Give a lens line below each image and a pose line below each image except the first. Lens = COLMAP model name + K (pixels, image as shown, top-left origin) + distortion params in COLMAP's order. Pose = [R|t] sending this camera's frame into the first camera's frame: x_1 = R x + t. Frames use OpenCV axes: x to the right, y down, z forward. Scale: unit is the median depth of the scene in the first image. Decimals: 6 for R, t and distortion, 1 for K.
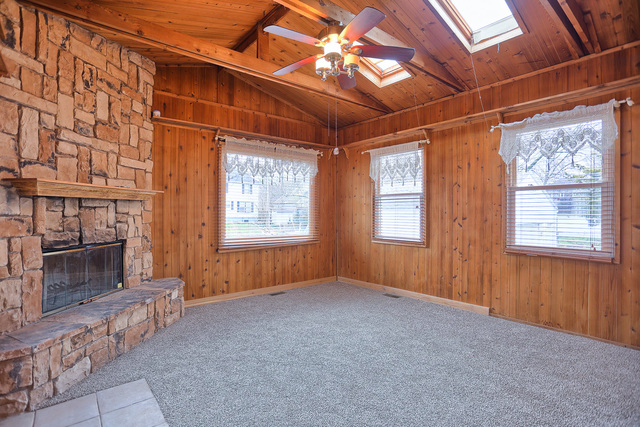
lens RADIAL K [[311.6, 0, 303.9], [0, 311.6, 213.9], [0, 0, 1]] dist [-0.050145, 0.015601]
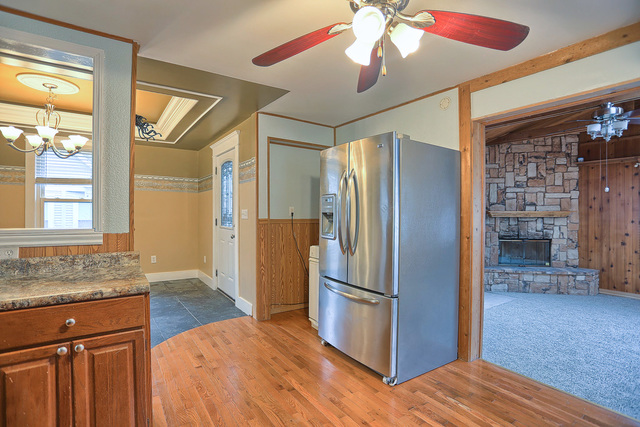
lens RADIAL K [[311.6, 0, 307.4], [0, 311.6, 207.9], [0, 0, 1]] dist [-0.050145, 0.015601]
pose [[-0.058304, -0.009407, -0.998255, 1.178619], [-0.009180, 0.999918, -0.008887, -0.063428], [0.998257, 0.008646, -0.058385, -0.290208]]
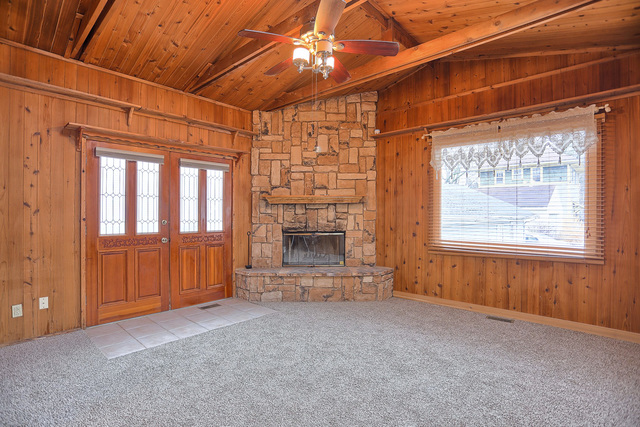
lens RADIAL K [[311.6, 0, 319.3], [0, 311.6, 212.4], [0, 0, 1]] dist [-0.050145, 0.015601]
pose [[0.182086, -0.000483, -0.983283, 0.756790], [-0.002741, 0.999996, -0.000998, -0.000637], [0.983279, 0.002877, 0.182084, 0.582187]]
